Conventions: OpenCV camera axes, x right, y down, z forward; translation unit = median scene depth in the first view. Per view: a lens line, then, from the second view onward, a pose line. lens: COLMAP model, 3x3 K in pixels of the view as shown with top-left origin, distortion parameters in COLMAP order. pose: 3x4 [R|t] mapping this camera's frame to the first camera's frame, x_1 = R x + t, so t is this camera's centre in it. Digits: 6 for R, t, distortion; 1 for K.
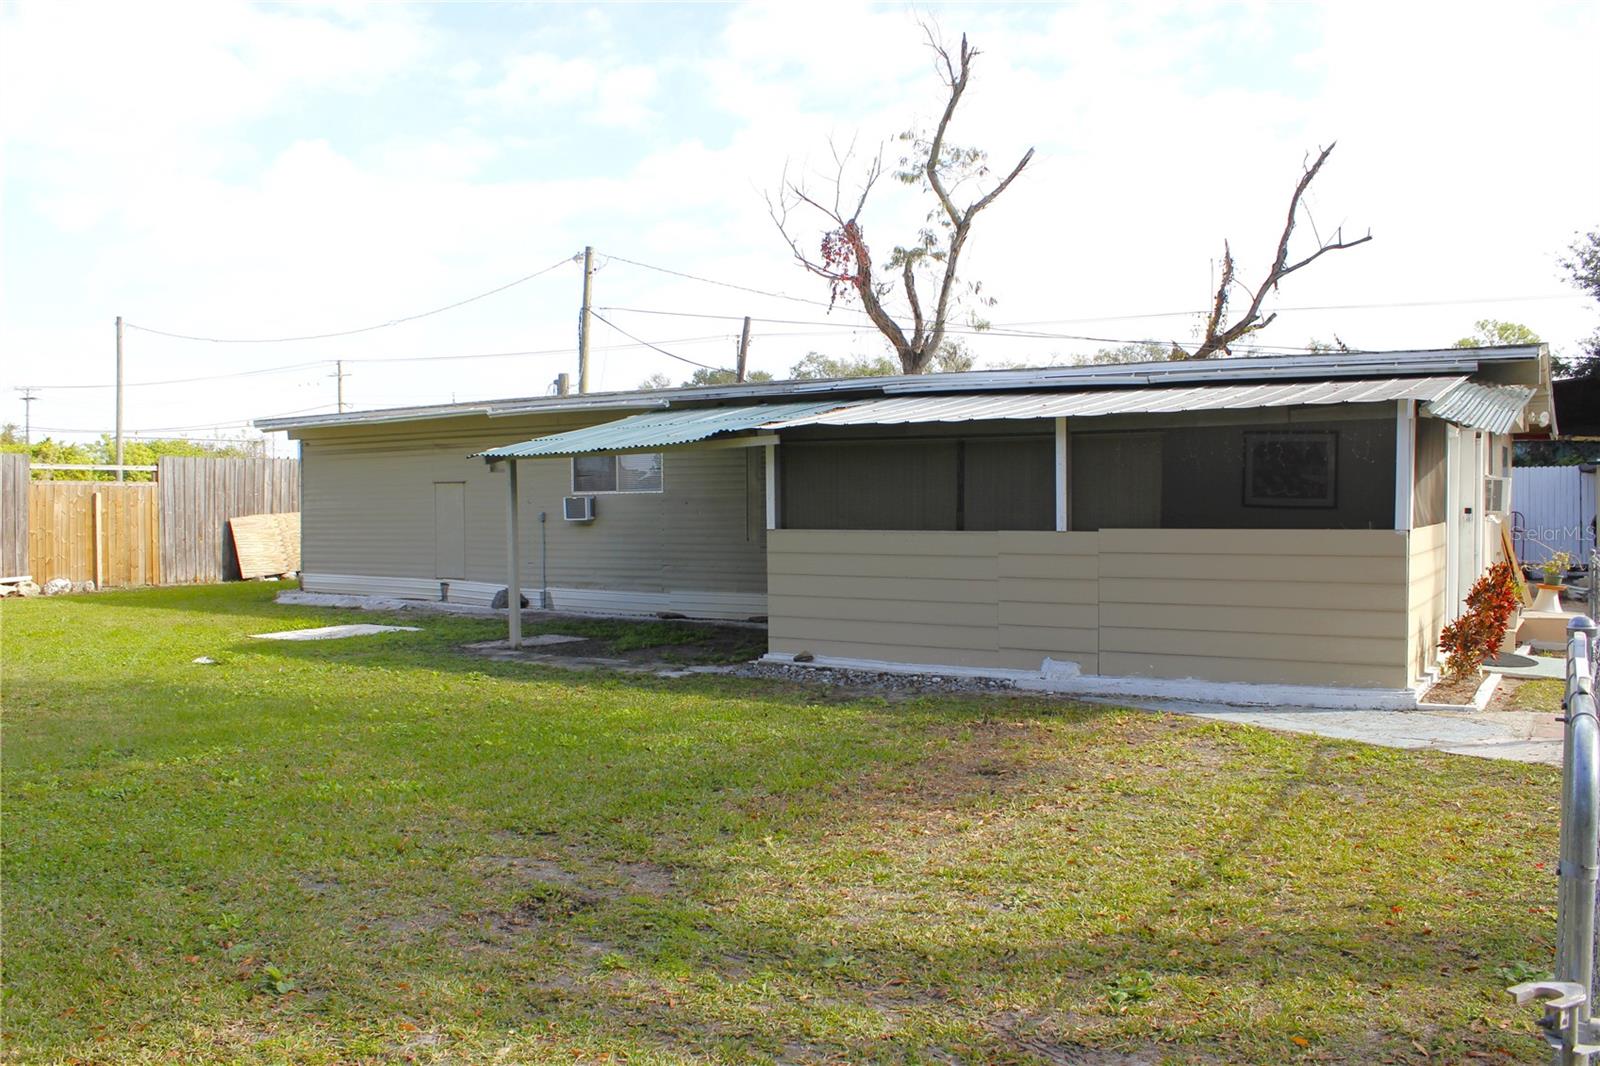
lens RADIAL K [[1327.5, 0, 816.8], [0, 1327.5, 553.0], [0, 0, 1]] dist [-0.165111, 0.155401]
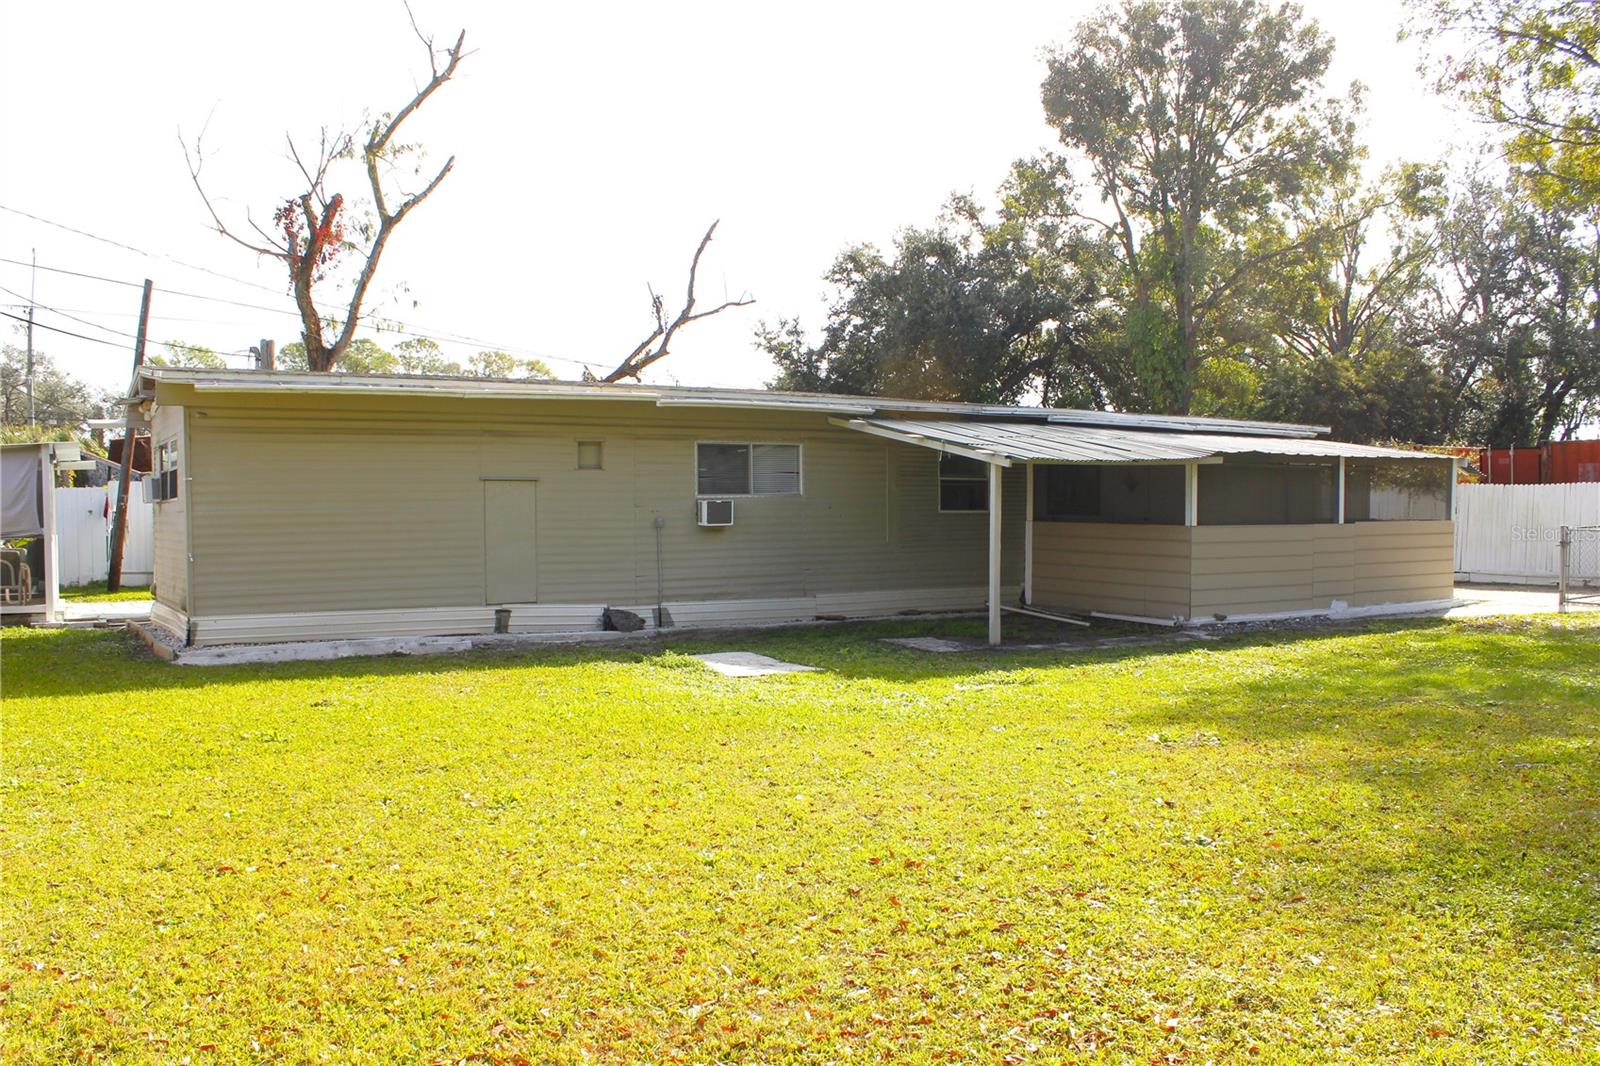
lens RADIAL K [[1327.5, 0, 816.8], [0, 1327.5, 553.0], [0, 0, 1]] dist [-0.165111, 0.155401]
pose [[0.451161, -0.025690, 0.892073, -0.949654], [0.037439, 0.999250, 0.009842, -0.012169], [-0.891657, 0.028958, 0.451785, 0.504311]]
